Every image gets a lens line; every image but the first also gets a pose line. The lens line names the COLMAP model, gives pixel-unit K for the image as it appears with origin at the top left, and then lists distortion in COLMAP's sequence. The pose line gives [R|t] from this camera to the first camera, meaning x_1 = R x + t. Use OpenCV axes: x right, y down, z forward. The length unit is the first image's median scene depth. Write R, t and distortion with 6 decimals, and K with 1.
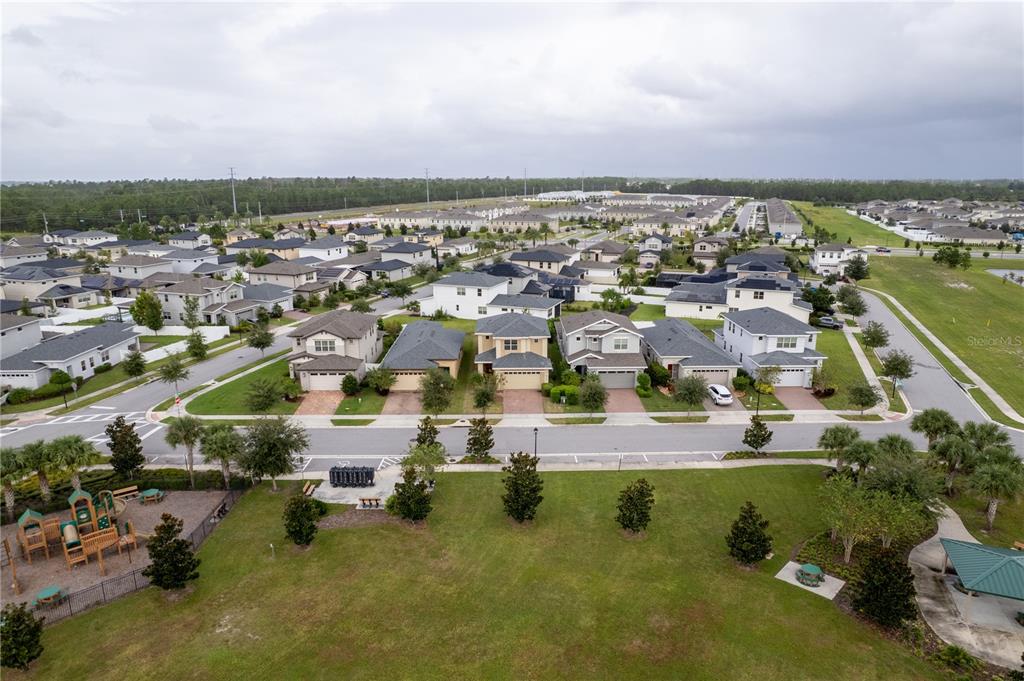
lens RADIAL K [[659.6, 0, 514.5], [0, 659.6, 345.0], [0, 0, 1]] dist [-0.071347, 0.057480]
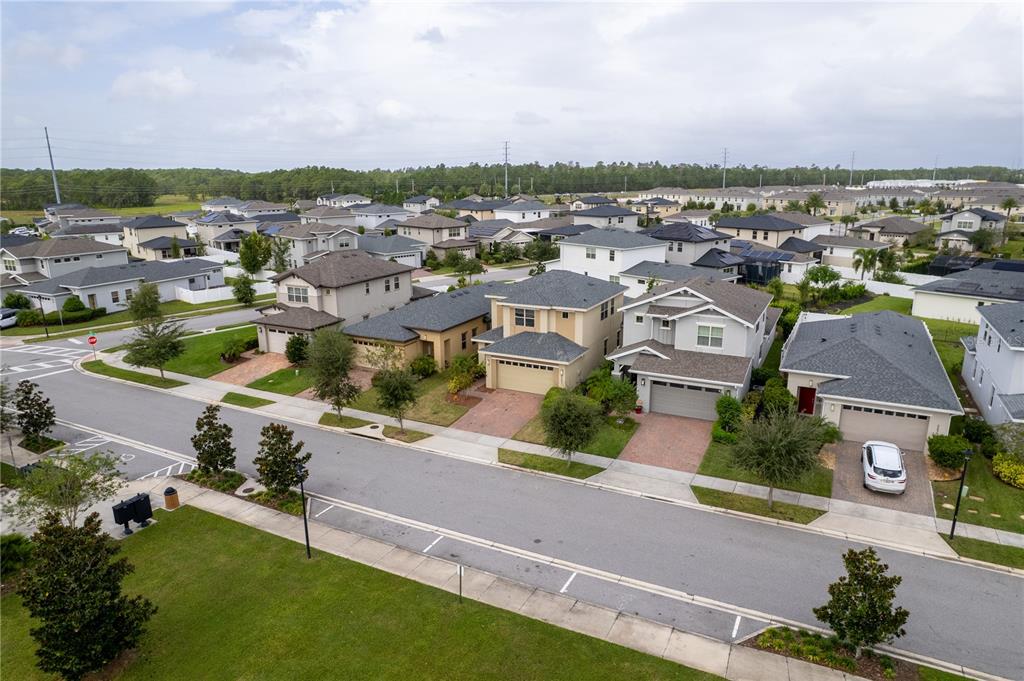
lens RADIAL K [[659.6, 0, 514.5], [0, 659.6, 345.0], [0, 0, 1]] dist [-0.071347, 0.057480]
pose [[0.886011, 0.115026, -0.449169, 0.260446], [-0.111425, 0.993172, 0.034544, 0.004812], [0.450076, 0.019443, 0.892779, 0.452115]]
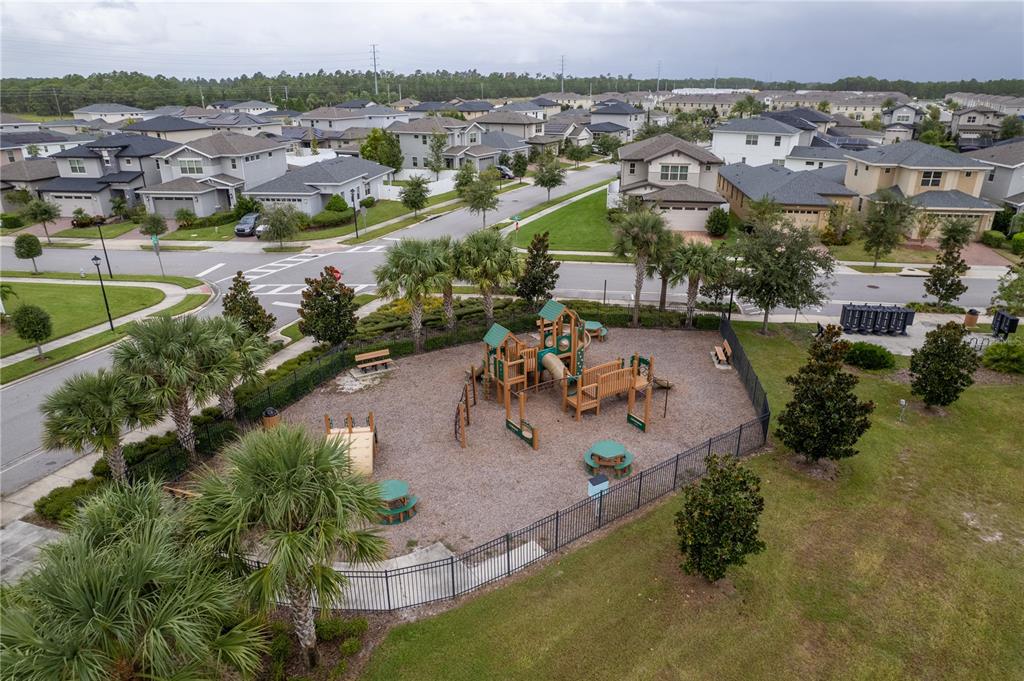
lens RADIAL K [[659.6, 0, 514.5], [0, 659.6, 345.0], [0, 0, 1]] dist [-0.071347, 0.057480]
pose [[0.989876, 0.053739, -0.131366, -0.358650], [-0.036329, 0.990649, 0.131511, 0.104765], [0.137205, -0.125407, 0.982572, 0.207040]]
